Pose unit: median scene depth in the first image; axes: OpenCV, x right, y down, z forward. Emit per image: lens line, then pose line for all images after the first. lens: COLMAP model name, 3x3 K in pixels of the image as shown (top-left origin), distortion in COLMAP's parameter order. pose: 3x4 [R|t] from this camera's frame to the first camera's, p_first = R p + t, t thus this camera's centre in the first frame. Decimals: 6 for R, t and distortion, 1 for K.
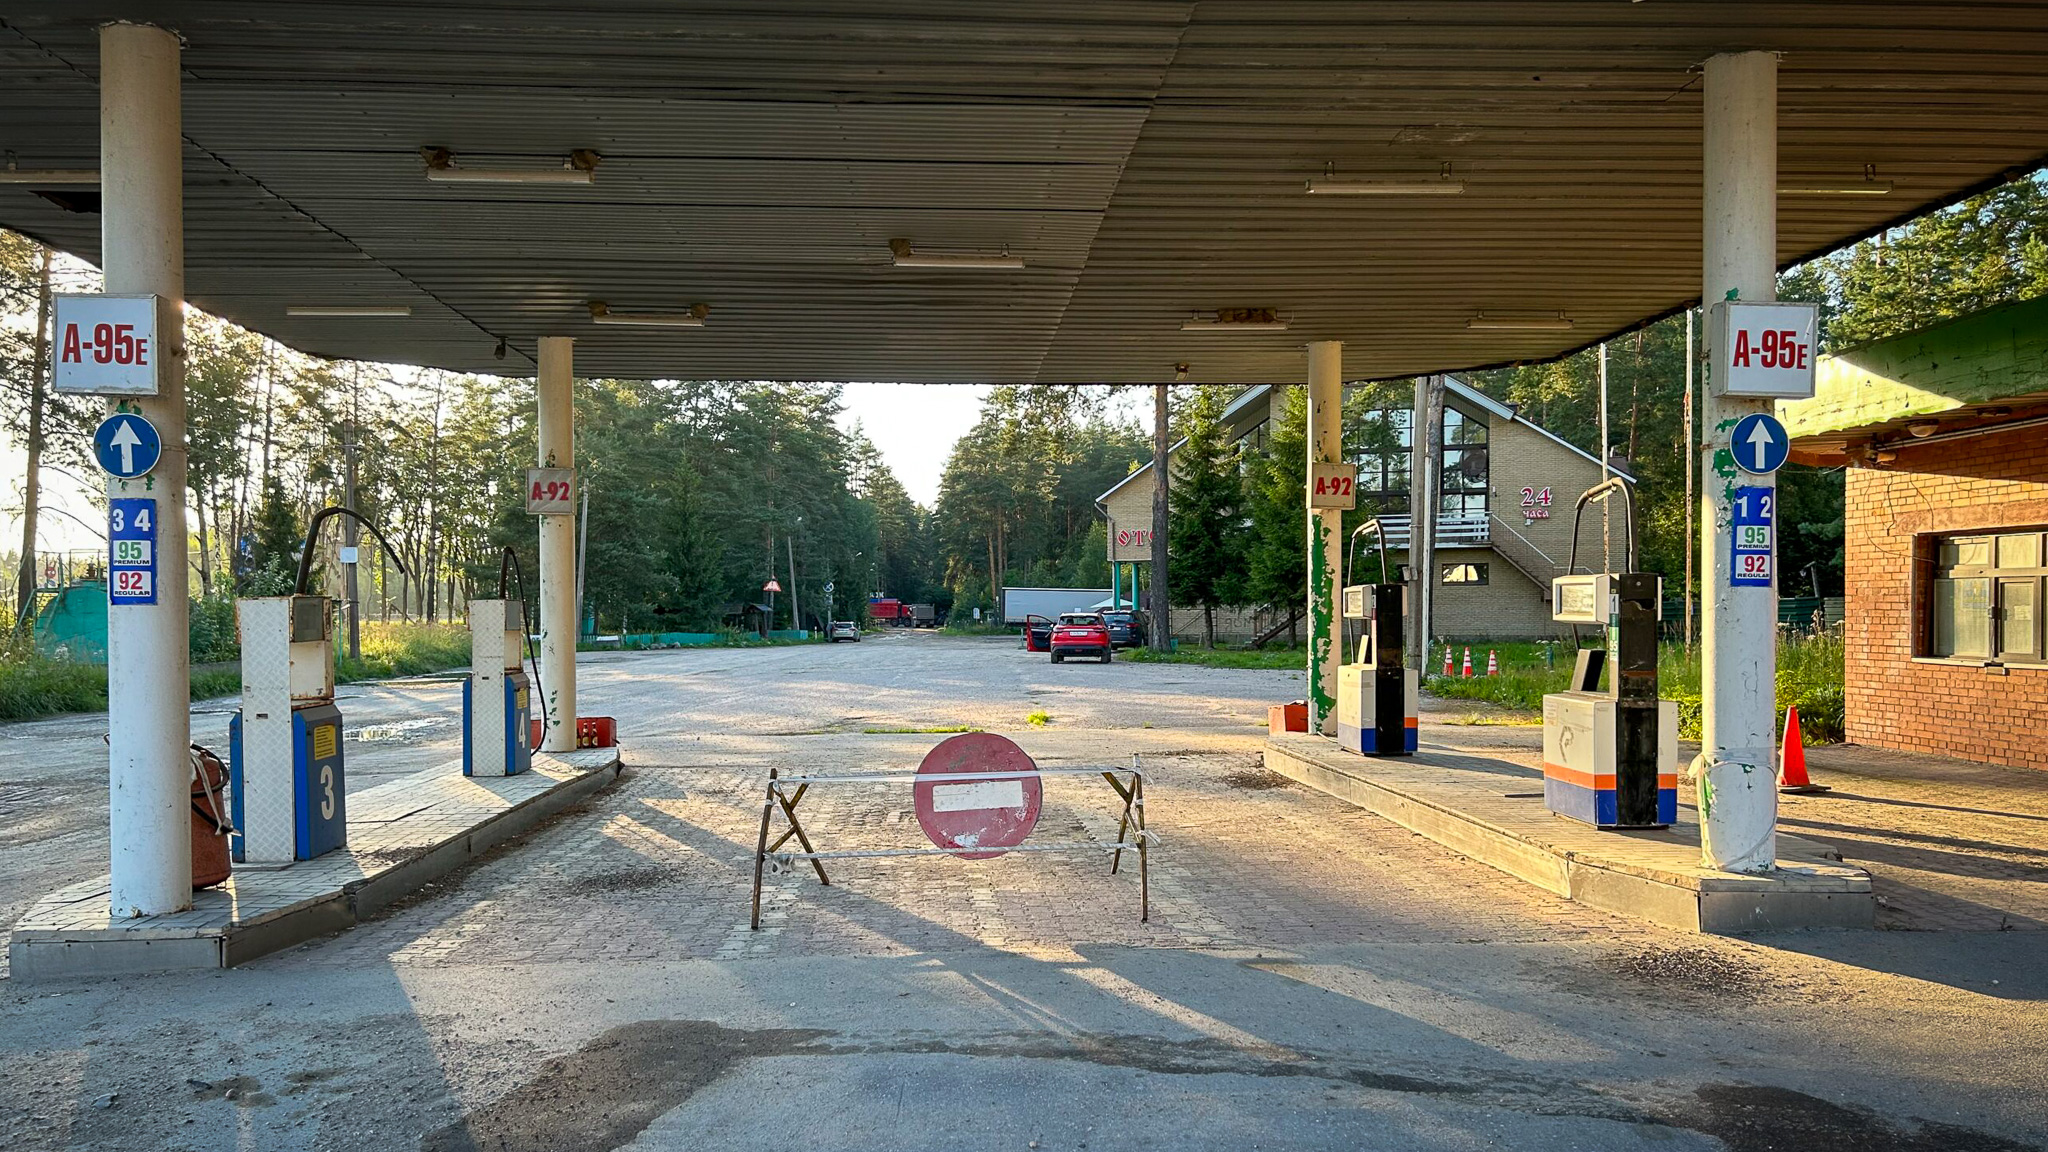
lens RADIAL K [[1533.9, 0, 1023.2], [0, 1533.9, 629.8], [0, 0, 1]] dist [0.057687, -0.061363]
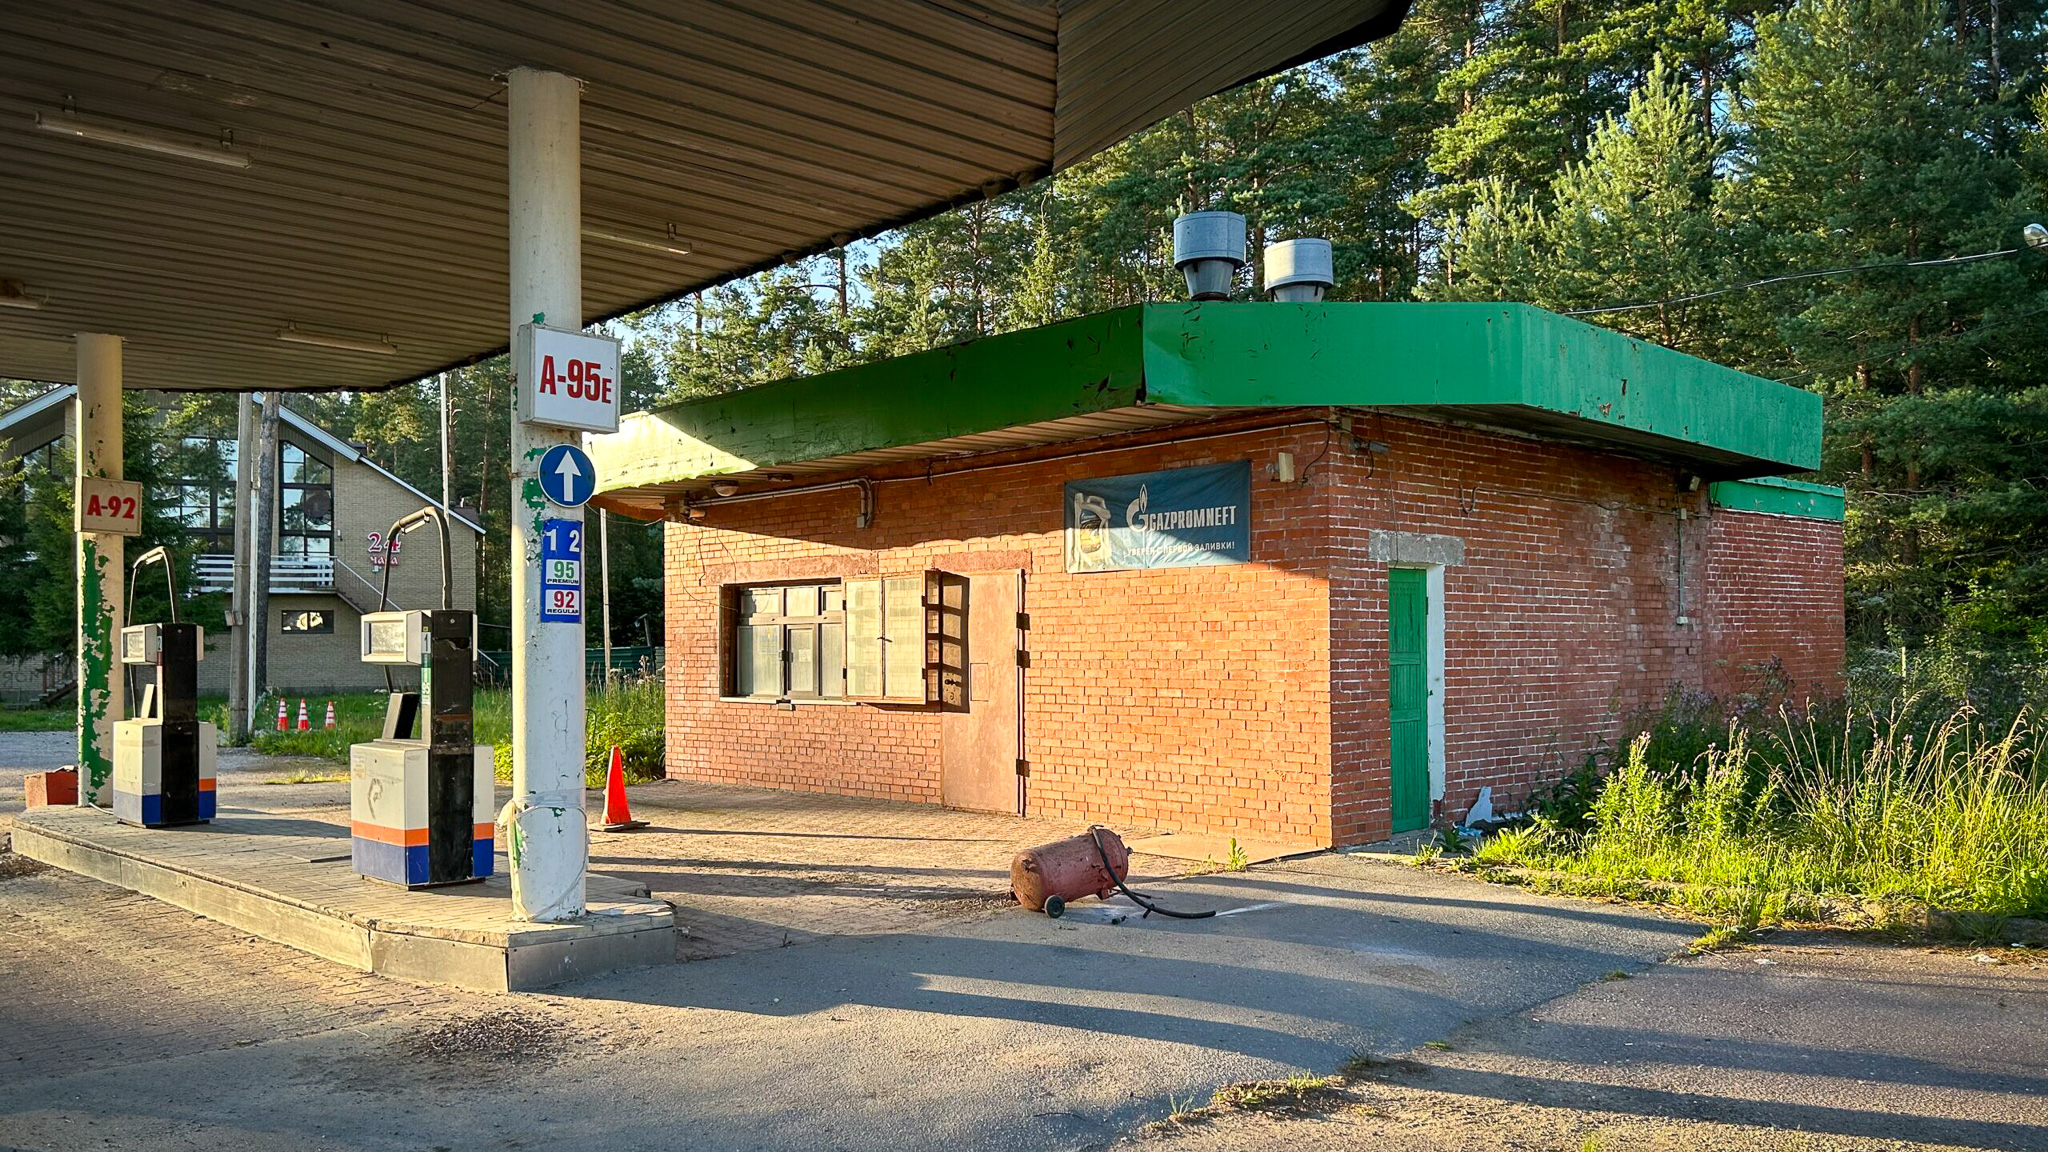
lens RADIAL K [[1533.9, 0, 1023.2], [0, 1533.9, 629.8], [0, 0, 1]] dist [0.057687, -0.061363]
pose [[0.758447, 0.008129, 0.651684, 0.034144], [0.012991, 0.999535, -0.027588, 0.003775], [-0.651605, 0.029390, 0.757989, 0.045756]]
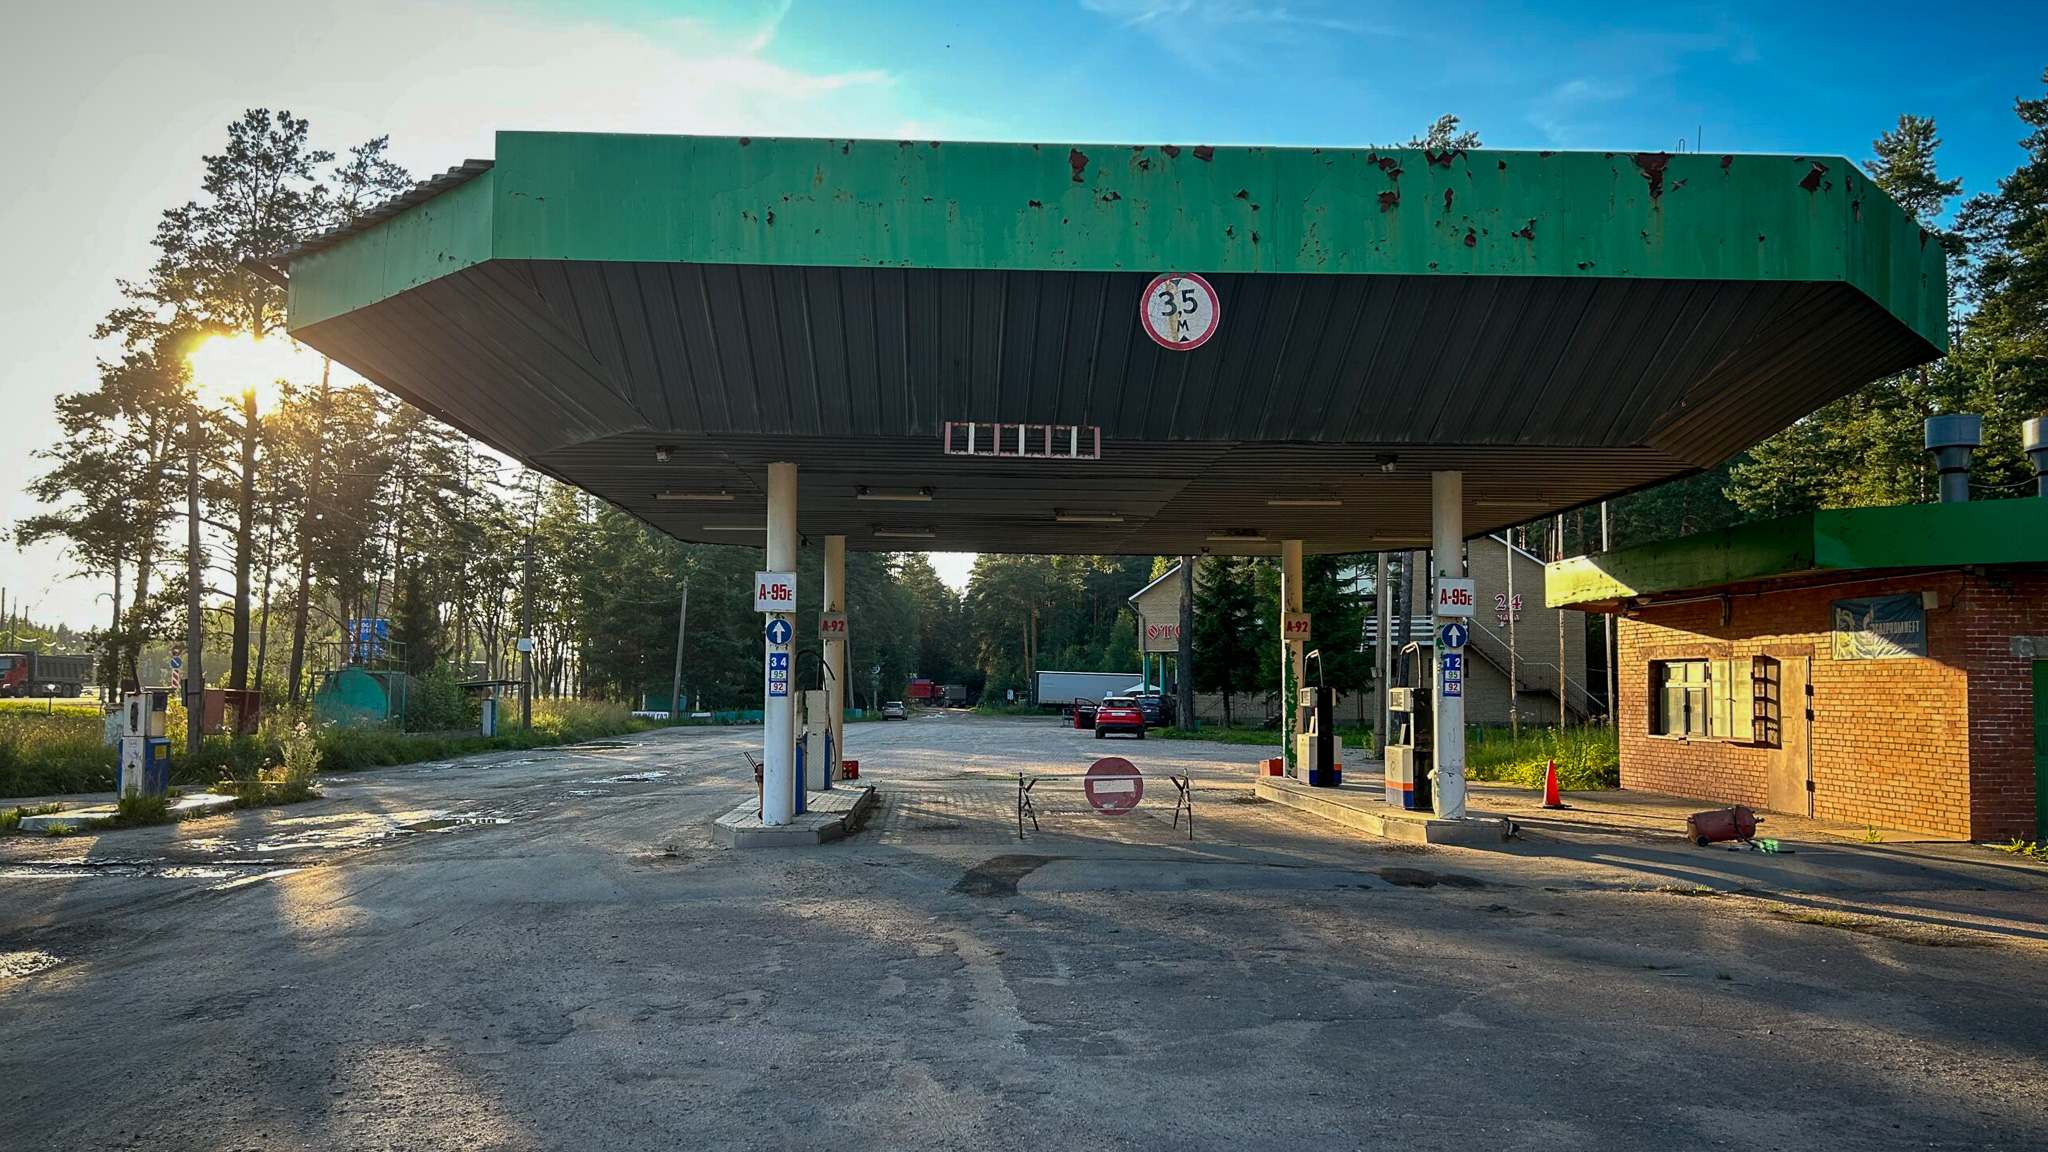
lens RADIAL K [[1361.2, 0, 1017.9], [0, 1361.2, 615.2], [0, 0, 1]] dist [-0.002487, -0.003729]
pose [[0.999407, 0.010698, -0.032733, -0.063763], [-0.012954, 0.997499, -0.069480, 0.000330], [0.031908, 0.069863, 0.997046, -0.586252]]
